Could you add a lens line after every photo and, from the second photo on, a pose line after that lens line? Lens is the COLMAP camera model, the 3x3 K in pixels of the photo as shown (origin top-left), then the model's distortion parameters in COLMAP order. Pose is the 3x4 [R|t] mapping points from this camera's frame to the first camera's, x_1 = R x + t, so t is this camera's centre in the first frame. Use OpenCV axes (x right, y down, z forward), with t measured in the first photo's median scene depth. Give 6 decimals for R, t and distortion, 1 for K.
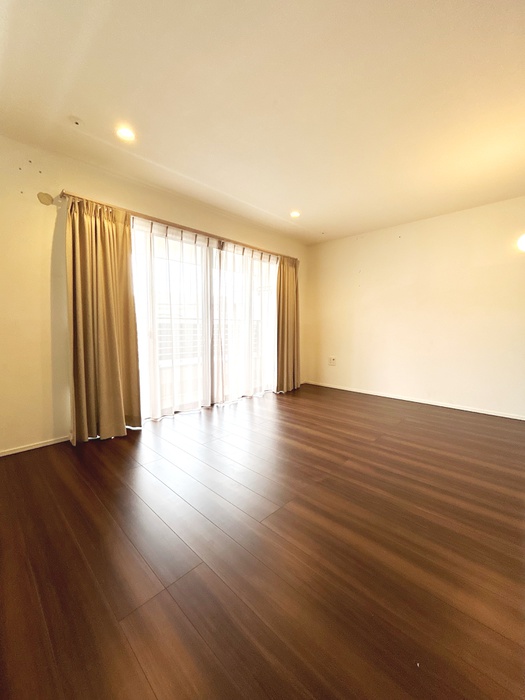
lens RADIAL K [[282.3, 0, 263.2], [0, 282.3, 348.6], [0, 0, 1]] dist [-0.000573, 0.000274]
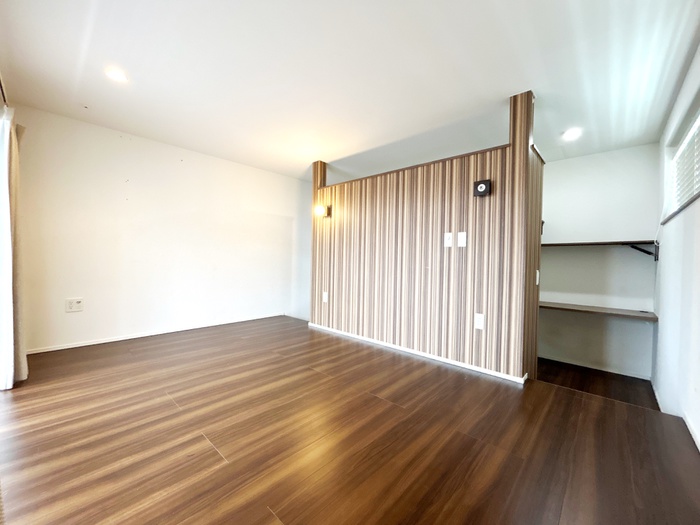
lens RADIAL K [[282.3, 0, 348.1], [0, 282.3, 263.5], [0, 0, 1]] dist [-0.000573, 0.000274]
pose [[-0.016619, -0.022500, 0.999609, -0.554539], [0.054861, 0.998220, 0.023380, -0.041739], [-0.998356, 0.055228, -0.015355, 0.534142]]
